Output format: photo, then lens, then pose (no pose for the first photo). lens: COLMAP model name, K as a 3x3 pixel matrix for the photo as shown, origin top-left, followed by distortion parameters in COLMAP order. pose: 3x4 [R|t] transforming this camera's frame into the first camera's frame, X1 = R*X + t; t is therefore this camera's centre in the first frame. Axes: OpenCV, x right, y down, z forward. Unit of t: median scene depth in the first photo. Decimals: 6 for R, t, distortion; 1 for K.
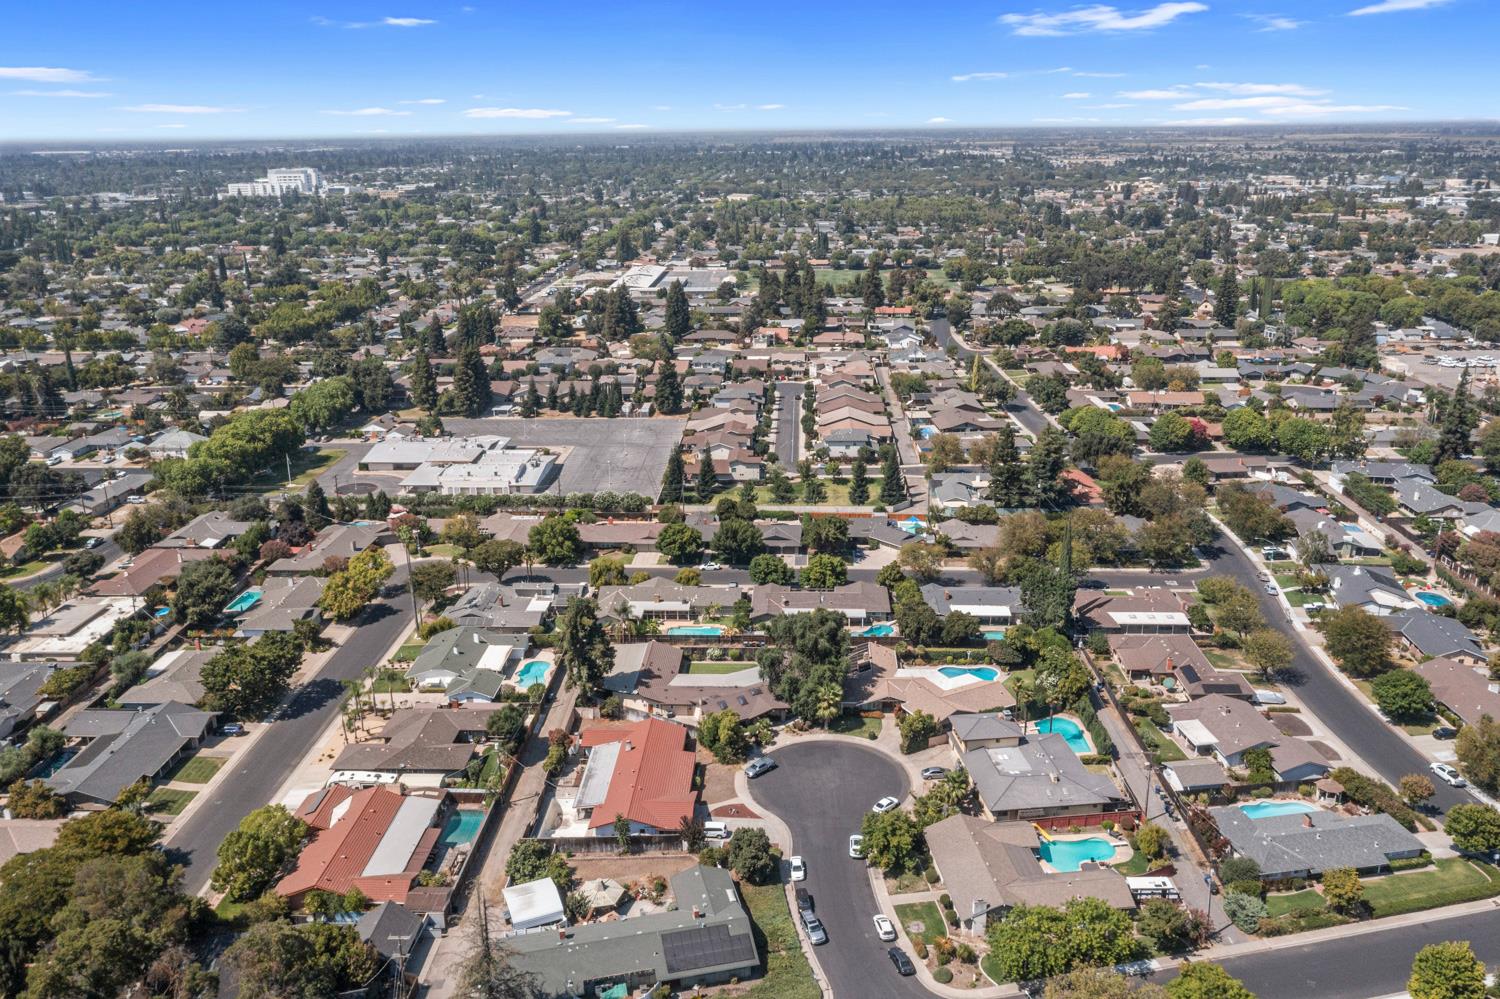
lens RADIAL K [[1182.2, 0, 758.0], [0, 1182.2, 497.8], [0, 0, 1]] dist [-0.007793, -0.001235]
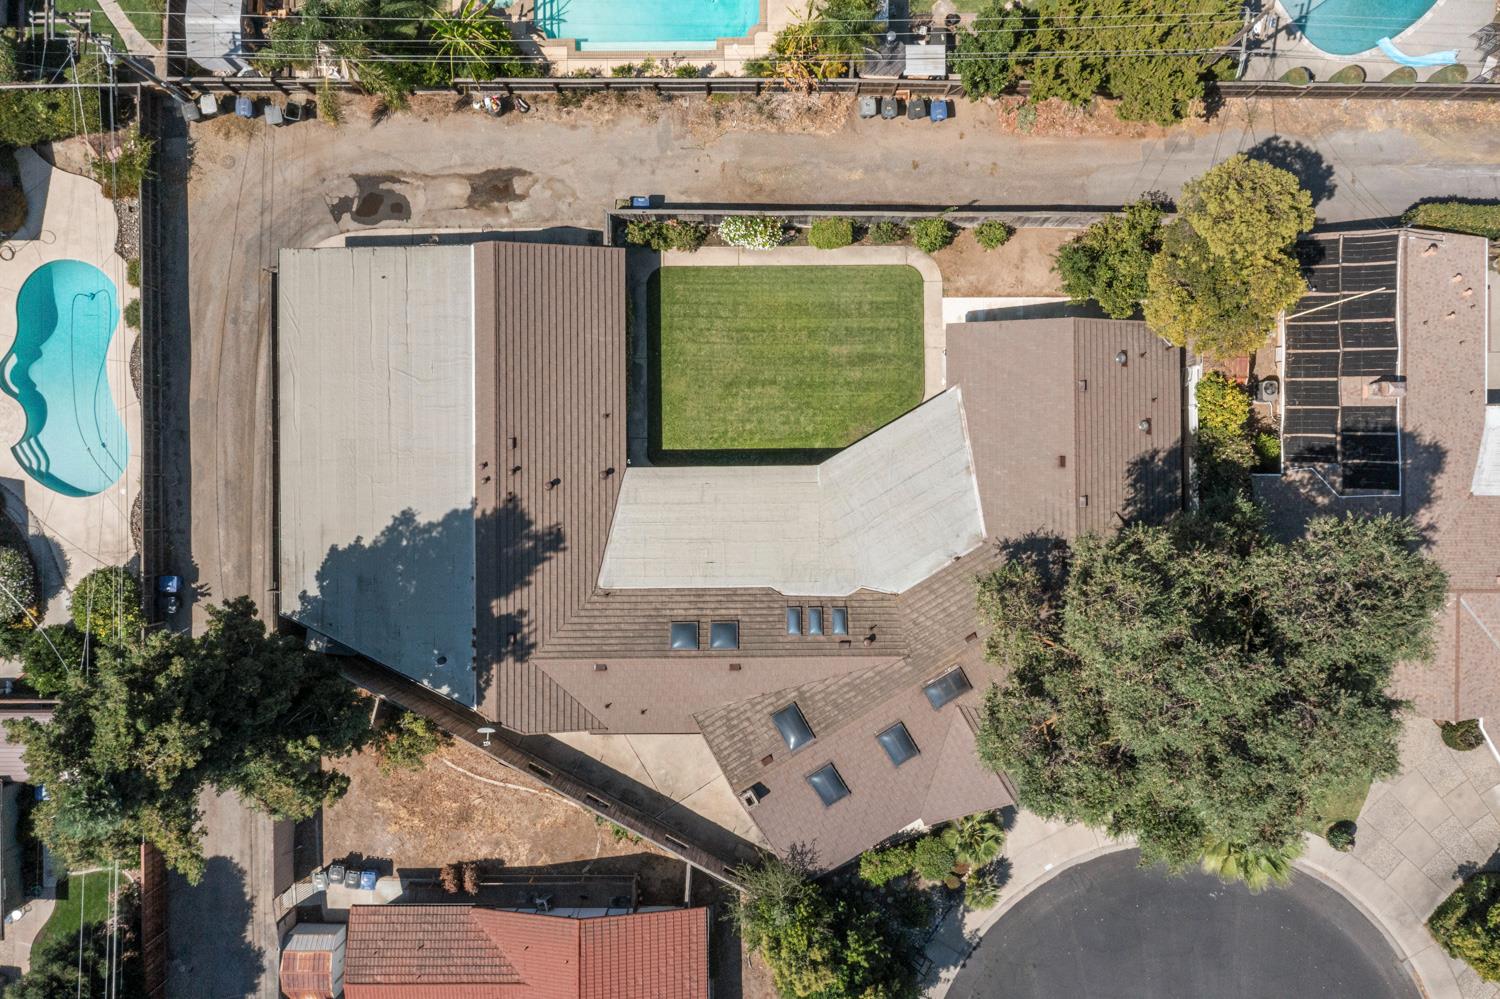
lens RADIAL K [[1182.2, 0, 758.0], [0, 1182.2, 497.8], [0, 0, 1]] dist [-0.007793, -0.001235]
pose [[0.998989, -0.044509, 0.006323, -0.037767], [0.006944, 0.291748, 0.956470, -0.085336], [-0.044416, -0.955459, 0.291762, 0.841968]]
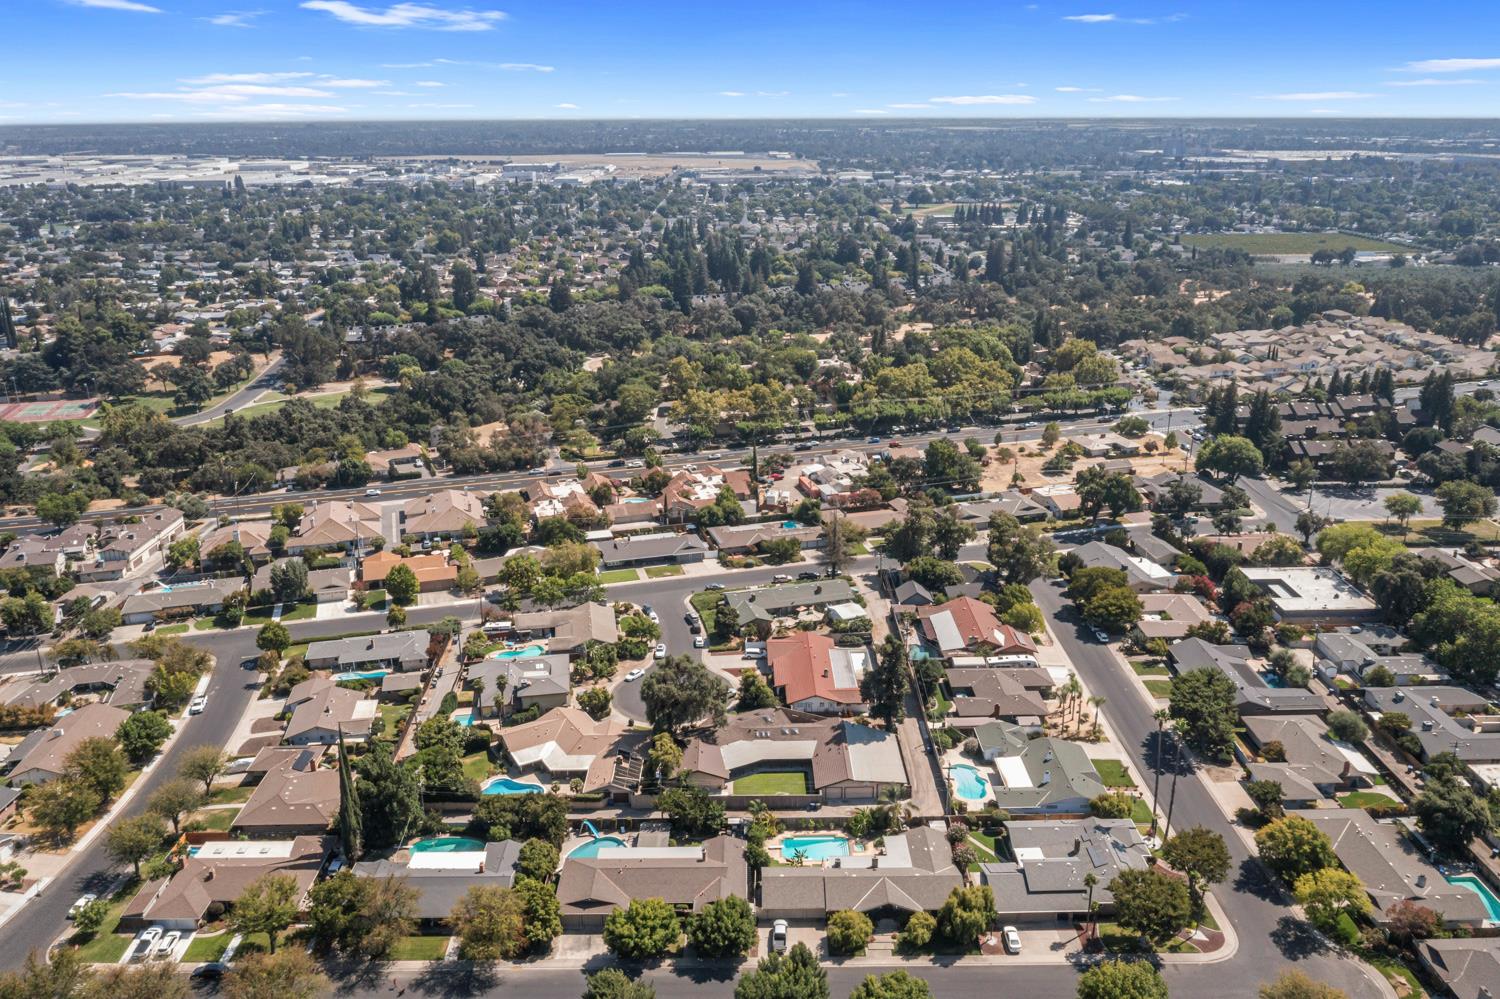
lens RADIAL K [[1182.2, 0, 758.0], [0, 1182.2, 497.8], [0, 0, 1]] dist [-0.007793, -0.001235]
pose [[-0.998255, 0.036466, -0.046449, 0.014273], [0.002642, 0.813360, 0.581755, -0.556733], [0.058994, 0.580617, -0.812037, 1.537717]]
